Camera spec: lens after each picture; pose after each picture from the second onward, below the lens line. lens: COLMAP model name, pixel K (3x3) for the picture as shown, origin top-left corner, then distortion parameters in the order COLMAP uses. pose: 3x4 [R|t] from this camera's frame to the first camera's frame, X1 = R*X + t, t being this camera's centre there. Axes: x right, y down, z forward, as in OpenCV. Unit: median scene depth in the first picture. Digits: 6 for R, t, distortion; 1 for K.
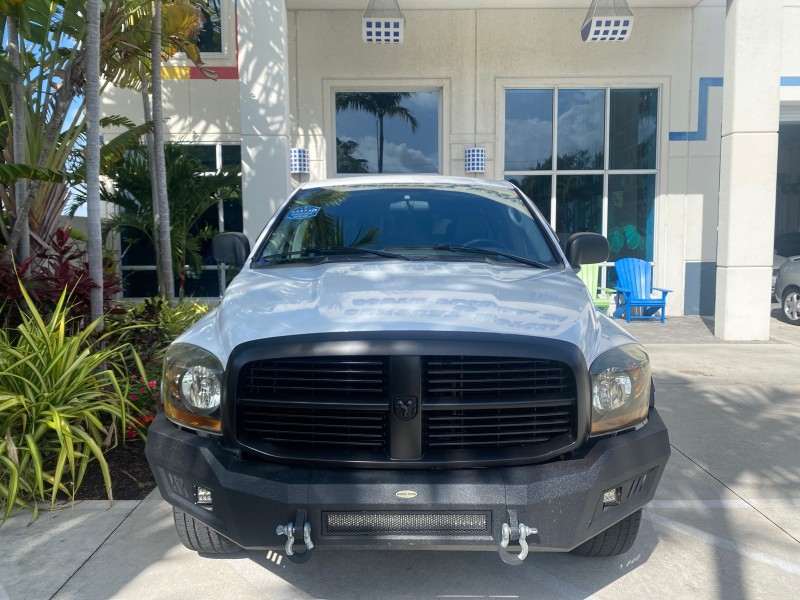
lens RADIAL K [[613.5, 0, 390.5], [0, 613.5, 291.4], [0, 0, 1]] dist [0.035370, -0.038035]
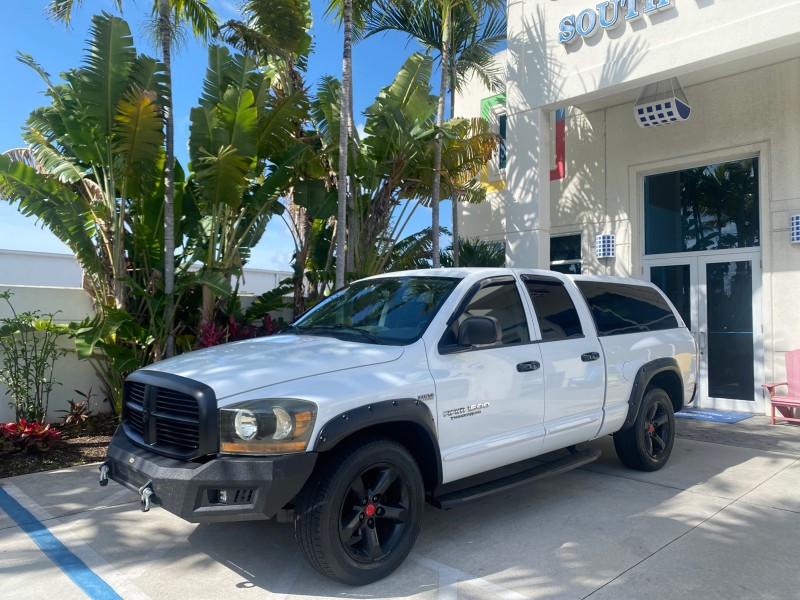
lens RADIAL K [[613.5, 0, 398.9], [0, 613.5, 296.1], [0, 0, 1]] dist [0.035370, -0.038035]
pose [[0.698146, -0.022094, -0.715615, 0.407236], [-0.067329, 0.993068, -0.096347, -0.005227], [0.712783, 0.115446, 0.691818, 0.045737]]
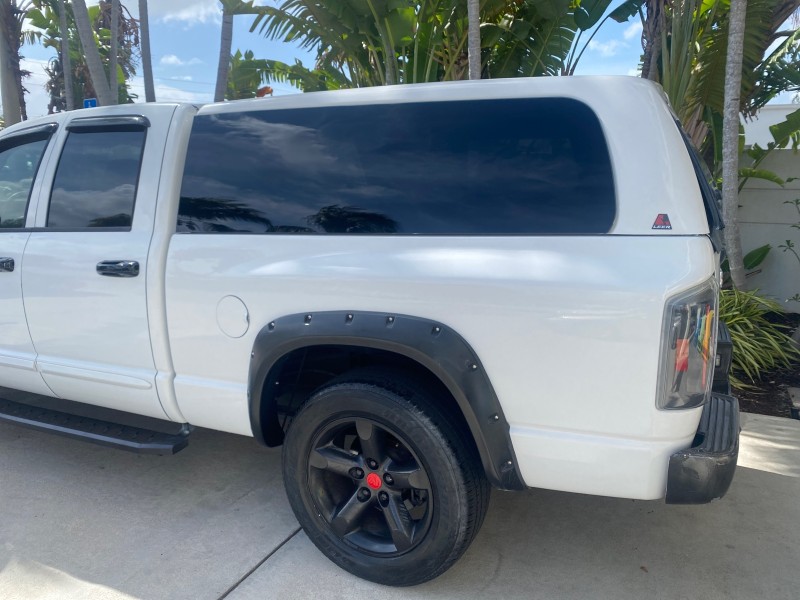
lens RADIAL K [[613.5, 0, 400.9], [0, 613.5, 293.6], [0, 0, 1]] dist [0.035370, -0.038035]
pose [[-0.429160, 0.173868, -0.886336, 0.332296], [-0.078276, 0.970447, 0.228268, -0.083133], [0.899830, 0.167343, -0.402867, 0.810471]]
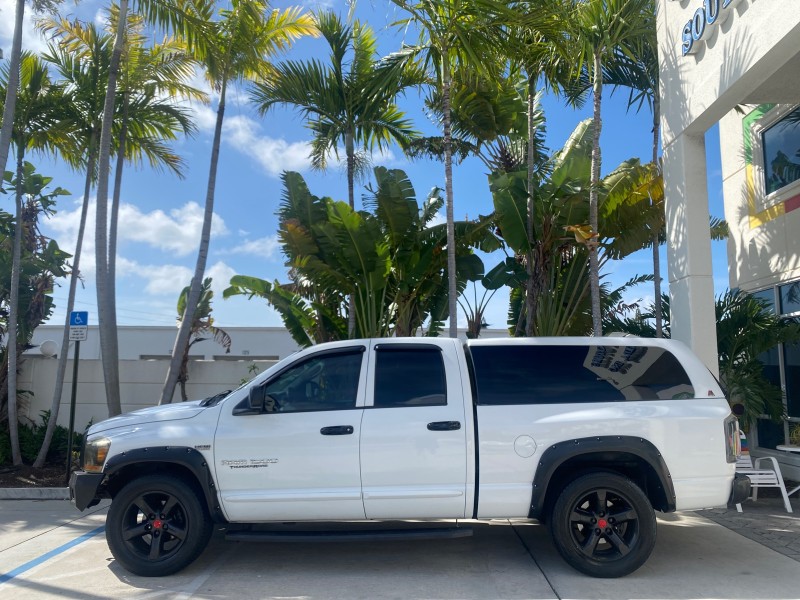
lens RADIAL K [[613.5, 0, 396.9], [0, 613.5, 301.4], [0, 0, 1]] dist [0.035370, -0.038035]
pose [[-0.017321, -0.126186, -0.991855, 0.678006], [-0.090349, 0.988143, -0.124136, -0.053731], [0.995760, 0.087463, -0.028517, 0.529844]]
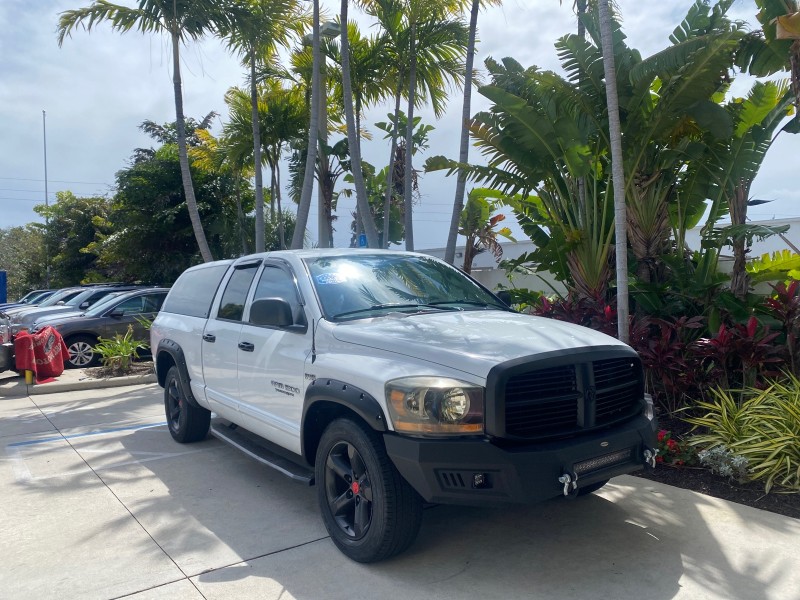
lens RADIAL K [[613.5, 0, 404.5], [0, 613.5, 295.7], [0, 0, 1]] dist [0.035370, -0.038035]
pose [[-0.804354, 0.017599, -0.593890, 0.329166], [-0.038478, 0.995920, 0.081627, -0.098889], [0.592903, 0.088509, -0.800395, 1.017405]]
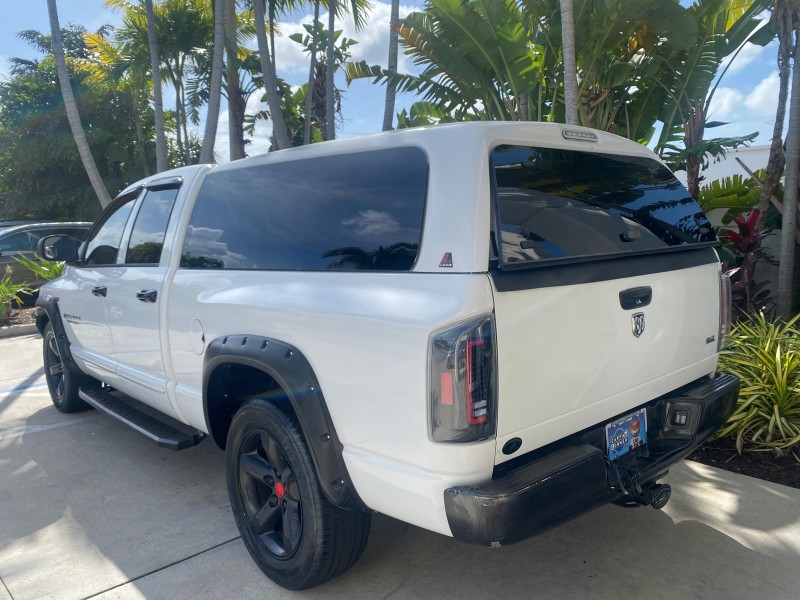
lens RADIAL K [[613.5, 0, 403.7], [0, 613.5, 294.9], [0, 0, 1]] dist [0.035370, -0.038035]
pose [[-0.729702, 0.095234, -0.677101, 0.266355], [-0.041427, 0.982277, 0.182802, -0.092397], [0.682509, 0.161441, -0.712824, 0.942055]]
